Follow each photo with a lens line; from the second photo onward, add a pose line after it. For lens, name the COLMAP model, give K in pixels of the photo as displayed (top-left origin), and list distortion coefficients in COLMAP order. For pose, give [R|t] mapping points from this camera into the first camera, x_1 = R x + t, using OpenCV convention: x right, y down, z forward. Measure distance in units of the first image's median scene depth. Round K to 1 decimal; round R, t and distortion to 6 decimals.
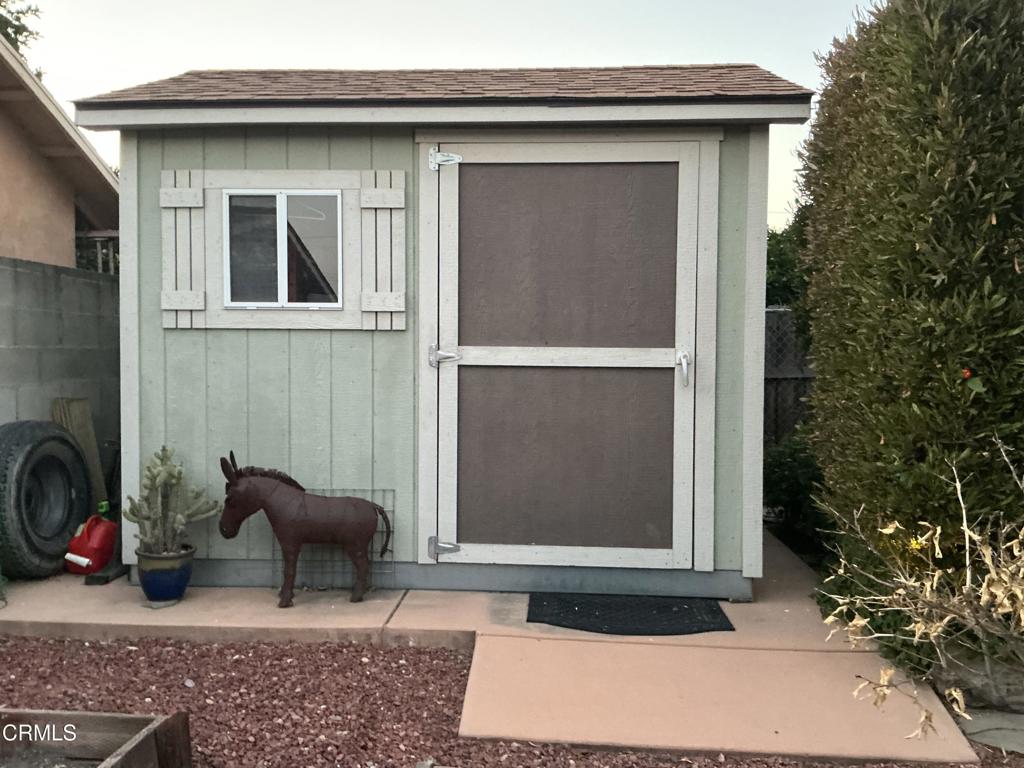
lens RADIAL K [[869.7, 0, 512.5], [0, 869.7, 376.1], [0, 0, 1]] dist [0.054065, -0.031857]
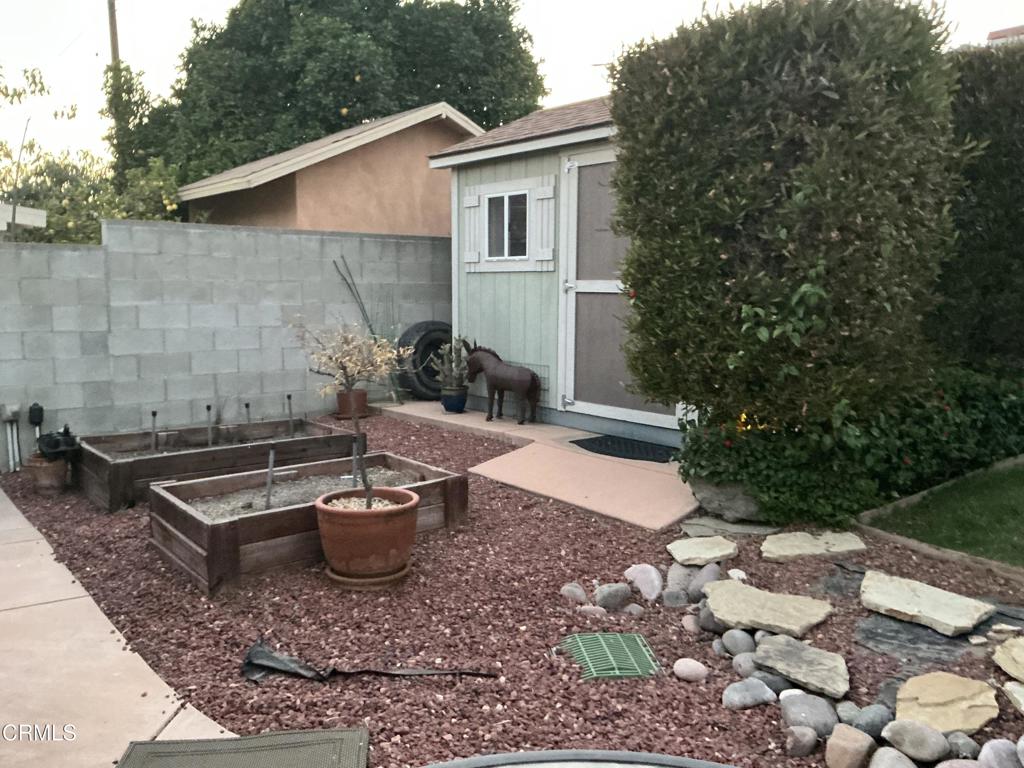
lens RADIAL K [[869.7, 0, 509.0], [0, 869.7, 389.9], [0, 0, 1]] dist [0.054065, -0.031857]
pose [[0.685768, 0.083696, -0.722992, 1.050956], [-0.023175, 0.995373, 0.093246, 0.020839], [0.727451, -0.047190, 0.684535, -0.222638]]
